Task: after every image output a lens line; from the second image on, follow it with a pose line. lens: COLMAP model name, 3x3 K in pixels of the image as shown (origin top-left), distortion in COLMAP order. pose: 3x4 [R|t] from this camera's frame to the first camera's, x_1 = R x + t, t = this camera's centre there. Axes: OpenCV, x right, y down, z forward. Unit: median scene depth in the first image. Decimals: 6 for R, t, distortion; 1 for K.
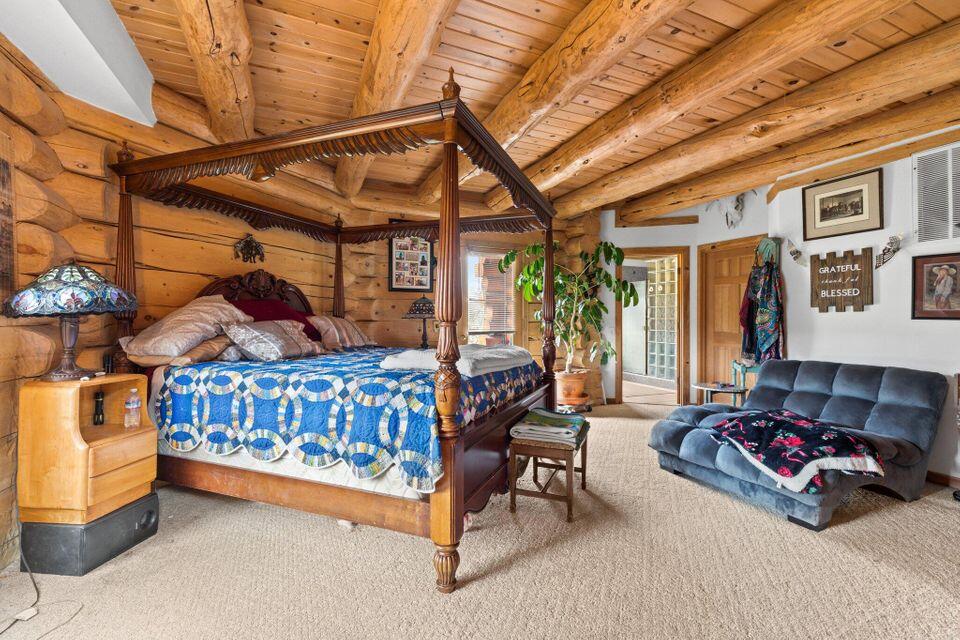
lens RADIAL K [[432.3, 0, 485.4], [0, 432.3, 318.3], [0, 0, 1]] dist [0.005951, 0.000727]
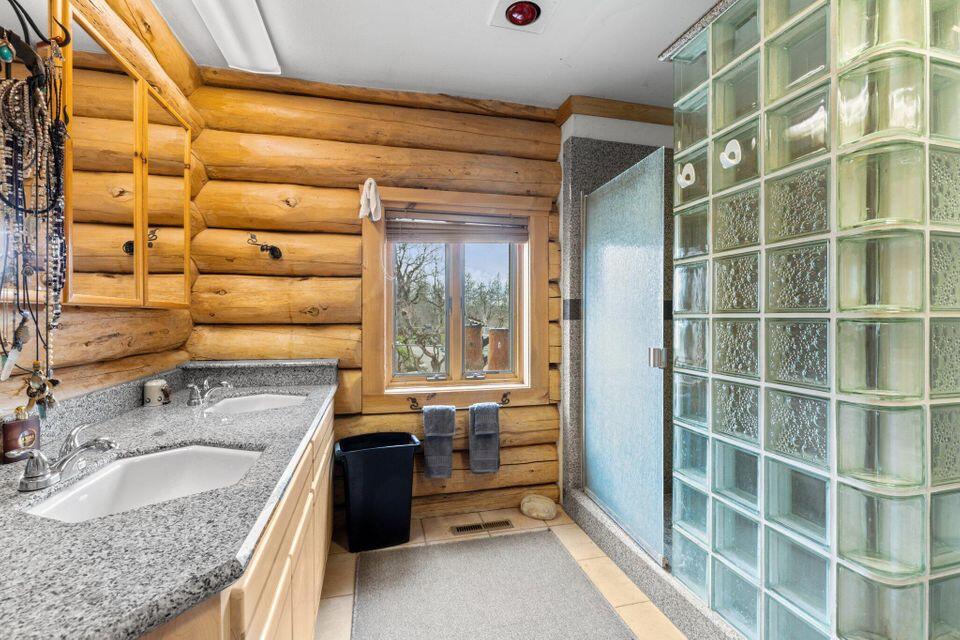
lens RADIAL K [[432.3, 0, 485.4], [0, 432.3, 318.3], [0, 0, 1]] dist [0.005951, 0.000727]
pose [[0.990396, -0.004602, -0.138180, 0.317898], [0.005263, 0.999976, 0.004420, 0.000923], [0.138156, -0.005105, 0.990397, 0.783826]]
